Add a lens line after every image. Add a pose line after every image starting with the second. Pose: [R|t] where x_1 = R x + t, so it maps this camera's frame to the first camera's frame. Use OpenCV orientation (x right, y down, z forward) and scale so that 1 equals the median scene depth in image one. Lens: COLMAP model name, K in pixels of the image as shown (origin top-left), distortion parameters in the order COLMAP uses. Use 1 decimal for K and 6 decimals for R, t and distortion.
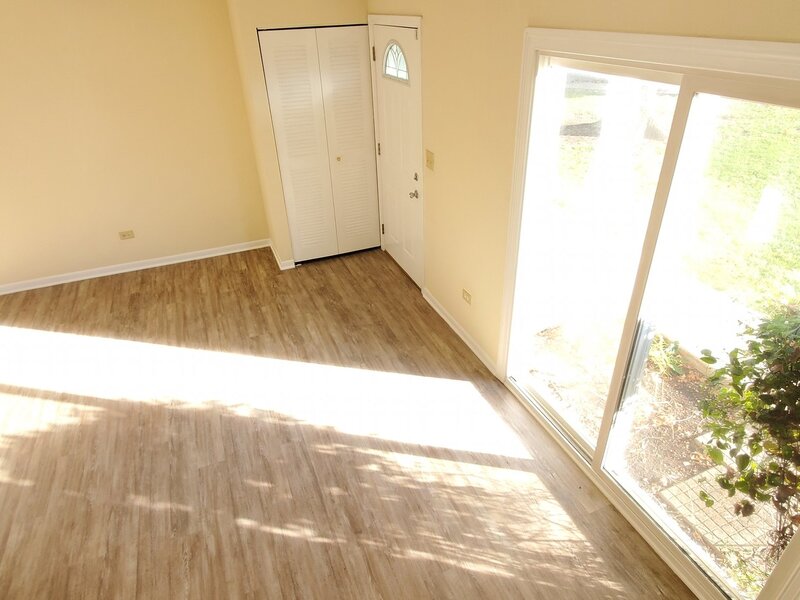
lens RADIAL K [[500.2, 0, 400.0], [0, 500.2, 300.0], [0, 0, 1]] dist [0.000901, -0.000473]
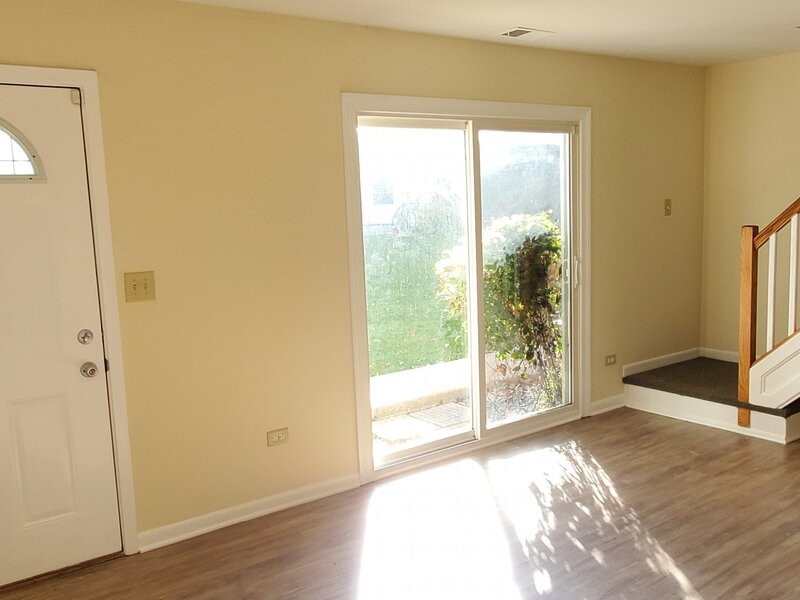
lens RADIAL K [[726.1, 0, 400.0], [0, 726.1, 300.0], [0, 0, 1]] dist [-0.011417, -0.006435]
pose [[-0.216489, -0.090808, 0.972053, -1.339536], [0.549774, 0.811447, 0.198247, -0.411549], [-0.806772, 0.577328, -0.125745, 1.333822]]
